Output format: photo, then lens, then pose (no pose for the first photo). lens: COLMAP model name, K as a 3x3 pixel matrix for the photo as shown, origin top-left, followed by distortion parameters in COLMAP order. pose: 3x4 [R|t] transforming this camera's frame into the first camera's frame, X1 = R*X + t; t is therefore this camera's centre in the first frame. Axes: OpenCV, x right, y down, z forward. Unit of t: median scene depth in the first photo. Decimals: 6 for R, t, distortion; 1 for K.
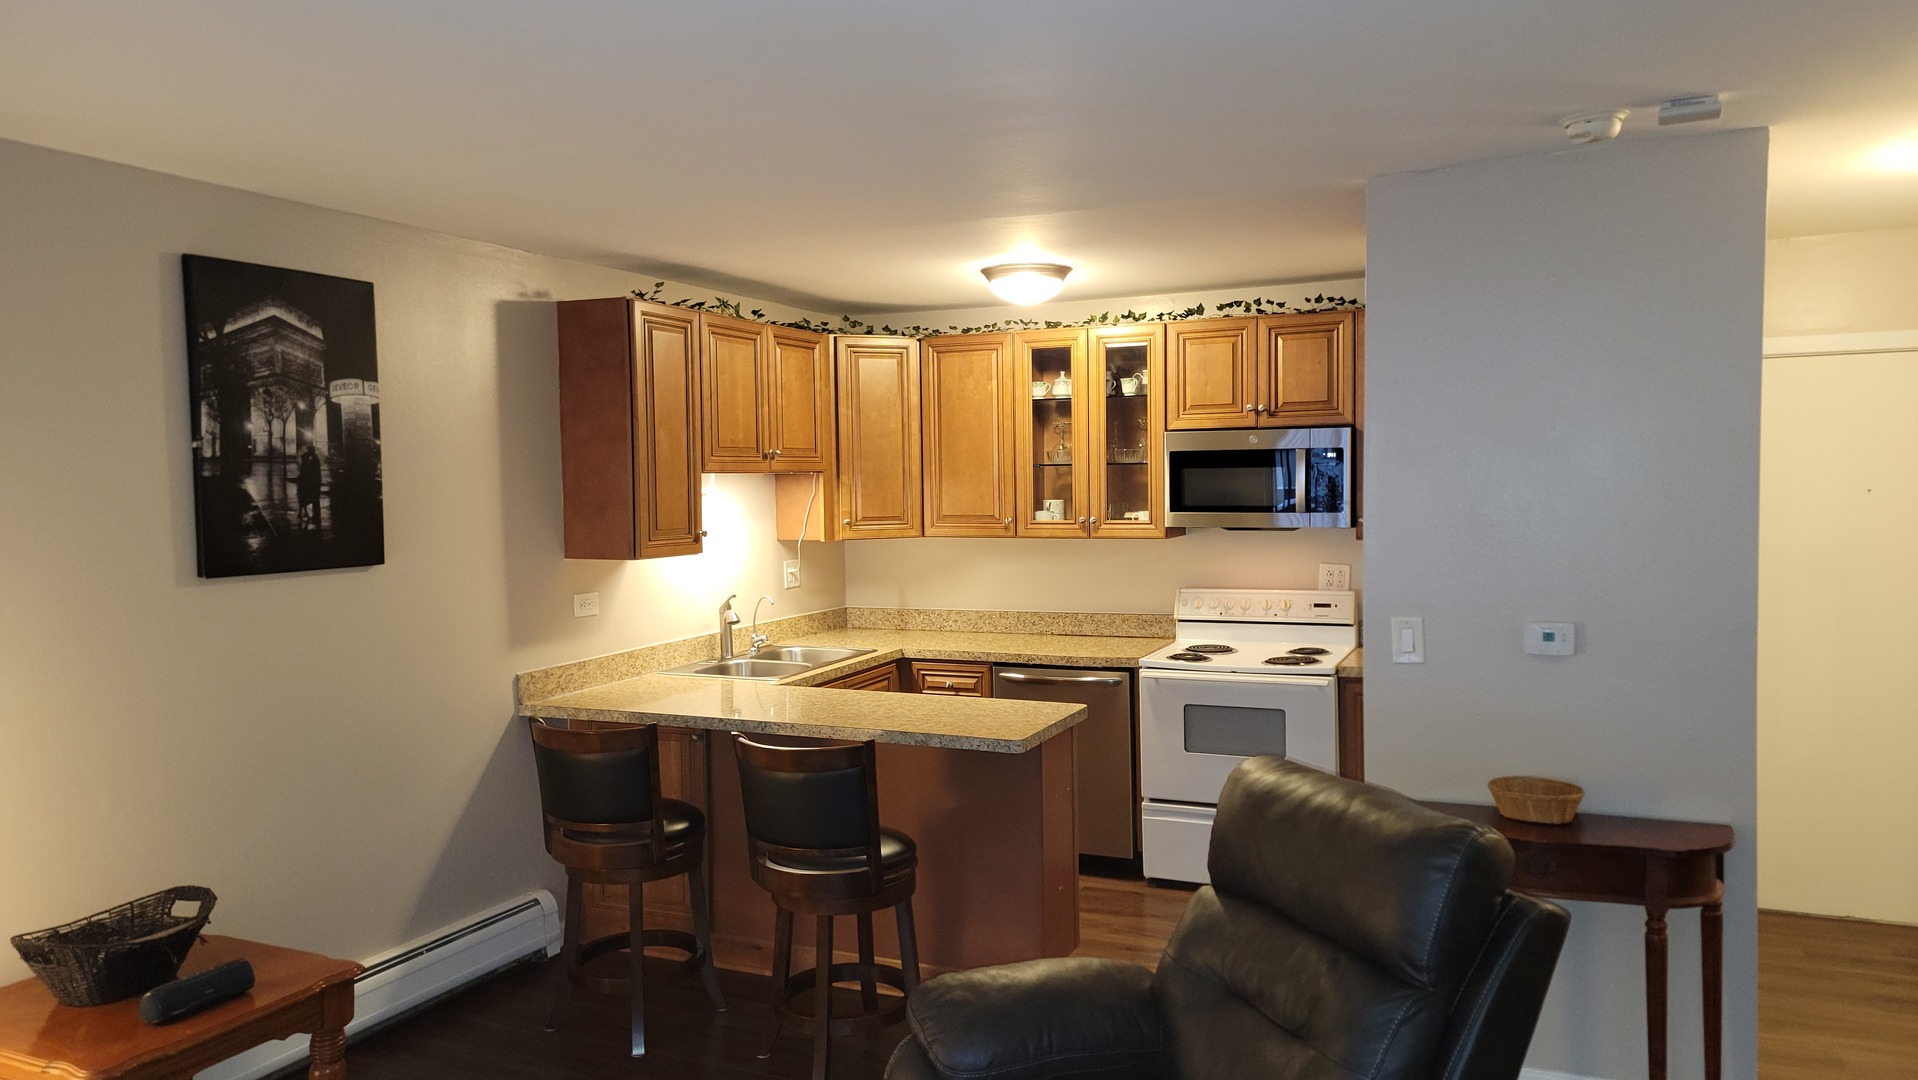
lens RADIAL K [[1271.2, 0, 959.0], [0, 1271.2, 540.0], [0, 0, 1]] dist [0.042646, -0.000310]
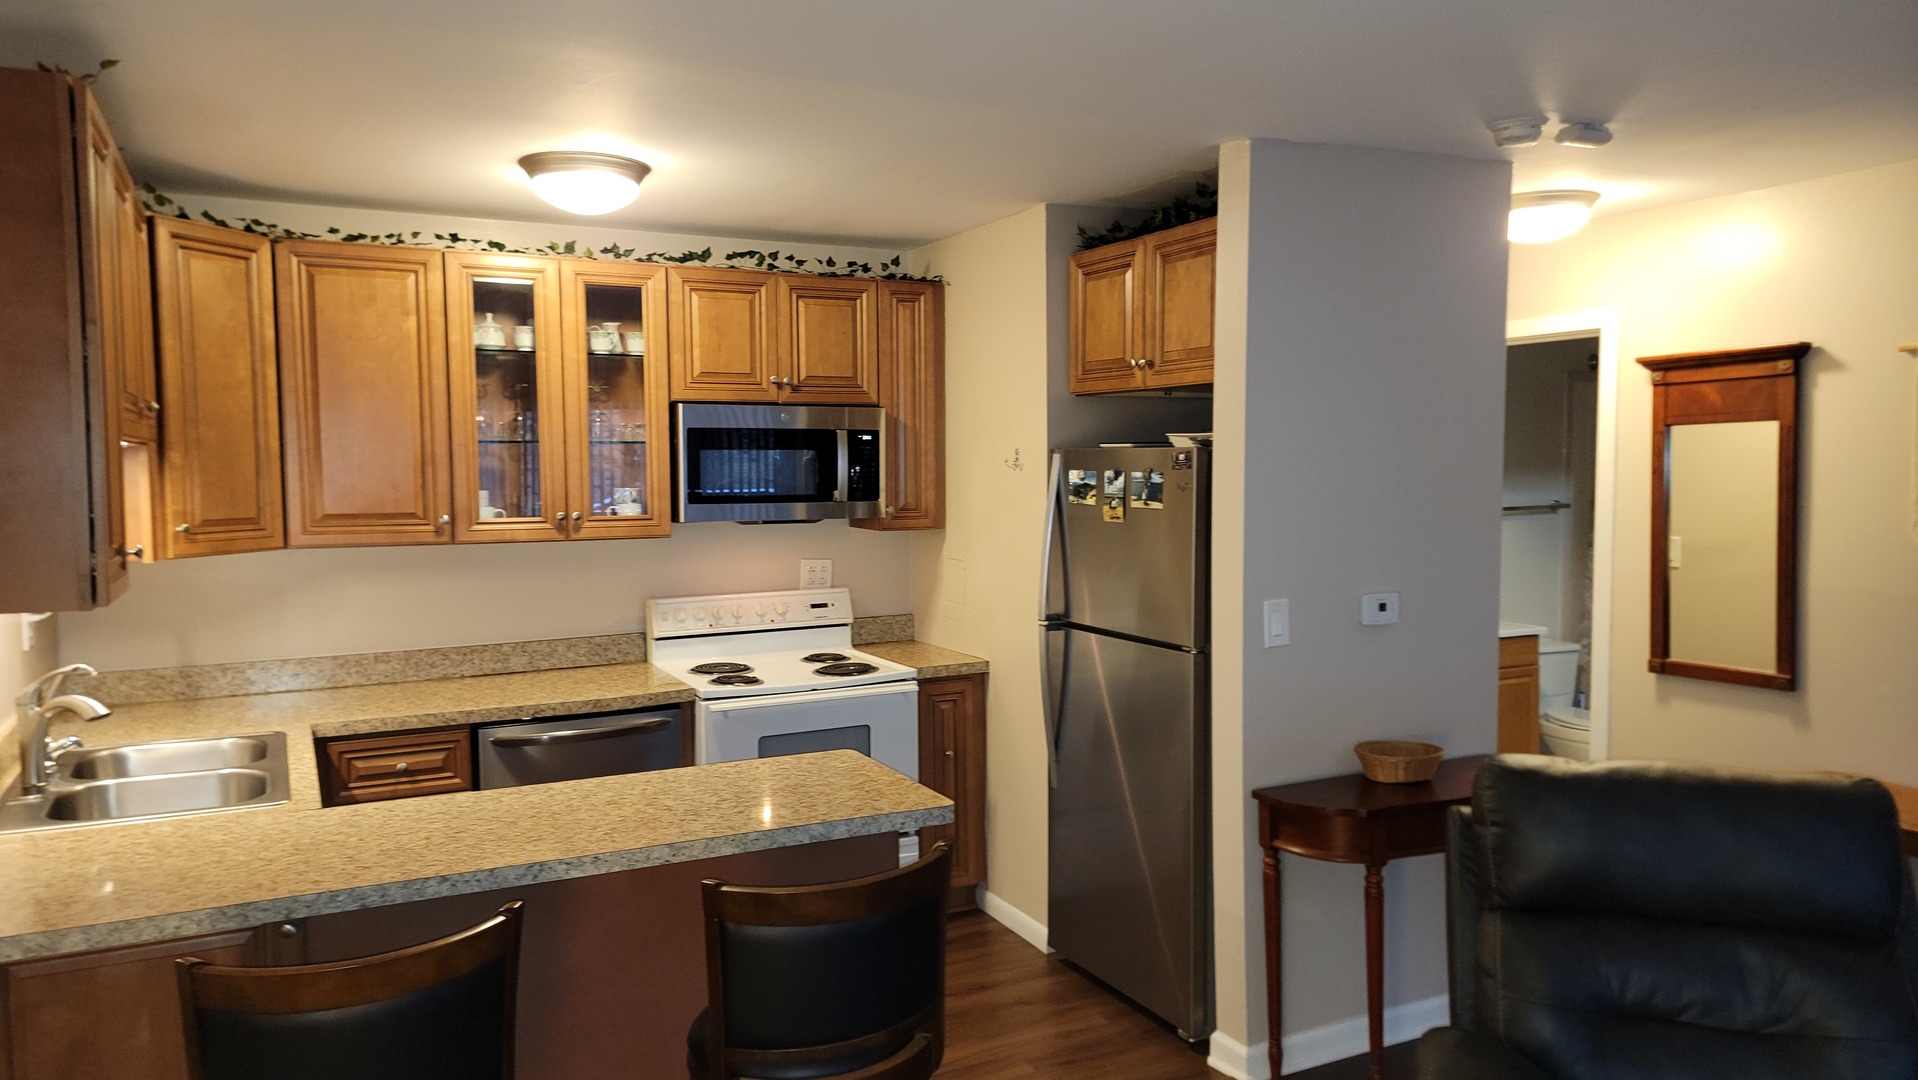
lens RADIAL K [[1344.5, 0, 959.0], [0, 1344.5, 540.0], [0, 0, 1]] dist [0.003348, 0.000828]
pose [[0.605106, -0.036795, 0.795294, -0.396554], [0.033540, 0.999223, 0.020711, -0.010731], [-0.795438, 0.014142, 0.605870, 0.345268]]
